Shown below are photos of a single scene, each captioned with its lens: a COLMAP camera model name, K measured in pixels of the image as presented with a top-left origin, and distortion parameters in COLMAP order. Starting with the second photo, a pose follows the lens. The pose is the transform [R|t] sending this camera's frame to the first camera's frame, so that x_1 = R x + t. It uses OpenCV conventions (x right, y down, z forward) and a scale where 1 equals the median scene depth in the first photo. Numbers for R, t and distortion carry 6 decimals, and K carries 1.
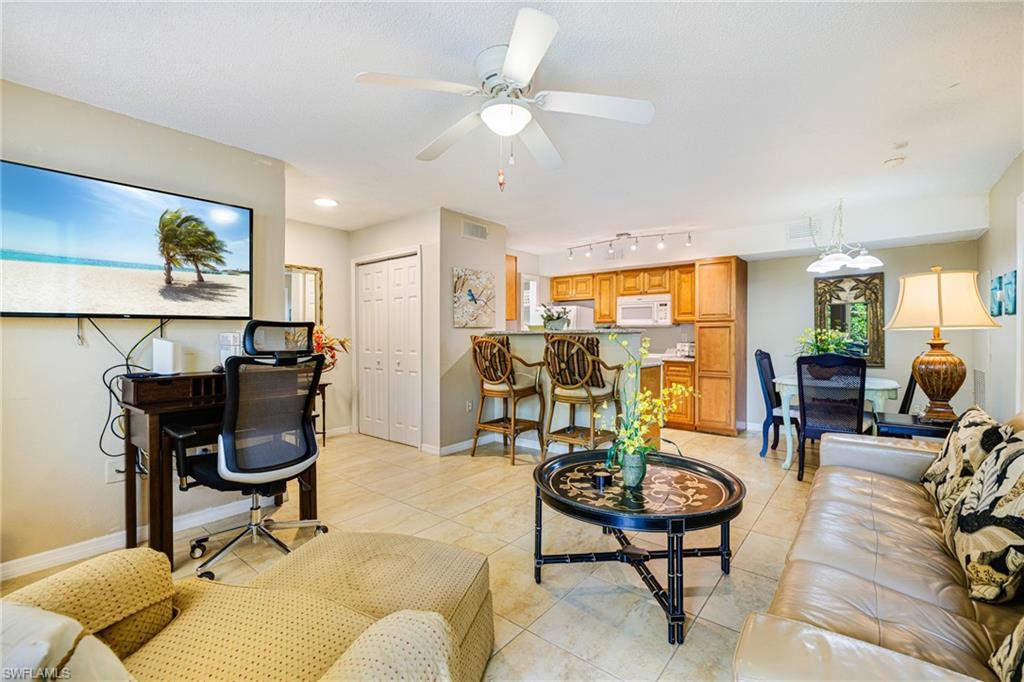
lens RADIAL K [[436.9, 0, 518.2], [0, 436.9, 338.7], [0, 0, 1]] dist [-0.000184, -0.000043]
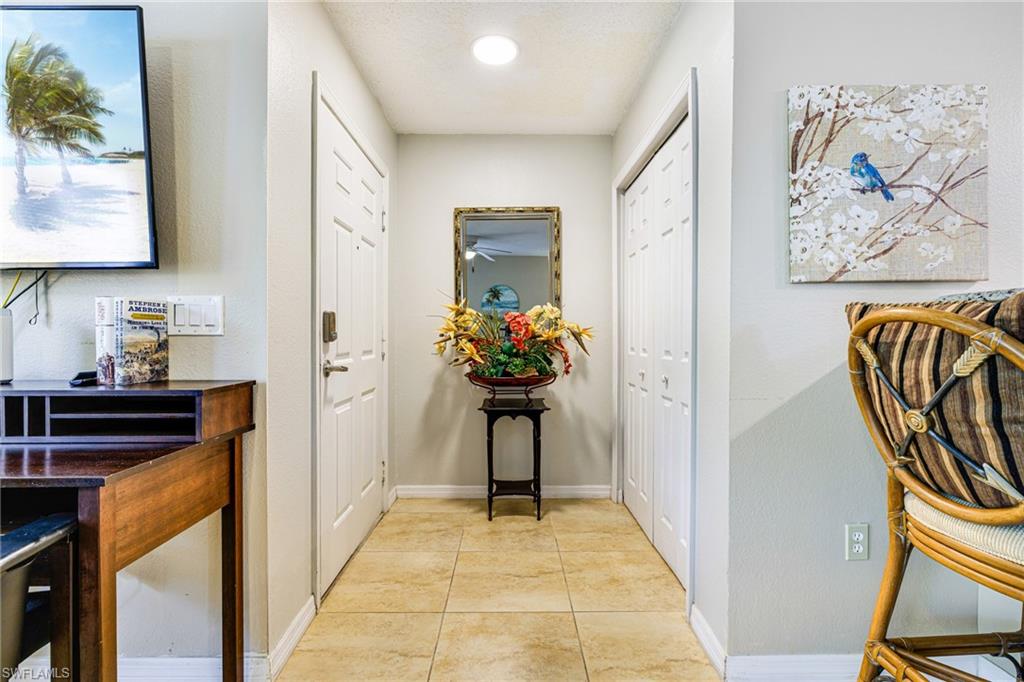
lens RADIAL K [[454.6, 0, 510.6], [0, 454.6, 339.3], [0, 0, 1]] dist [-0.002657, -0.000437]
pose [[0.627976, 0.007973, -0.778192, -0.019472], [-0.007749, 0.999962, 0.003992, 0.014600], [0.778194, 0.003523, 0.628014, 0.631749]]
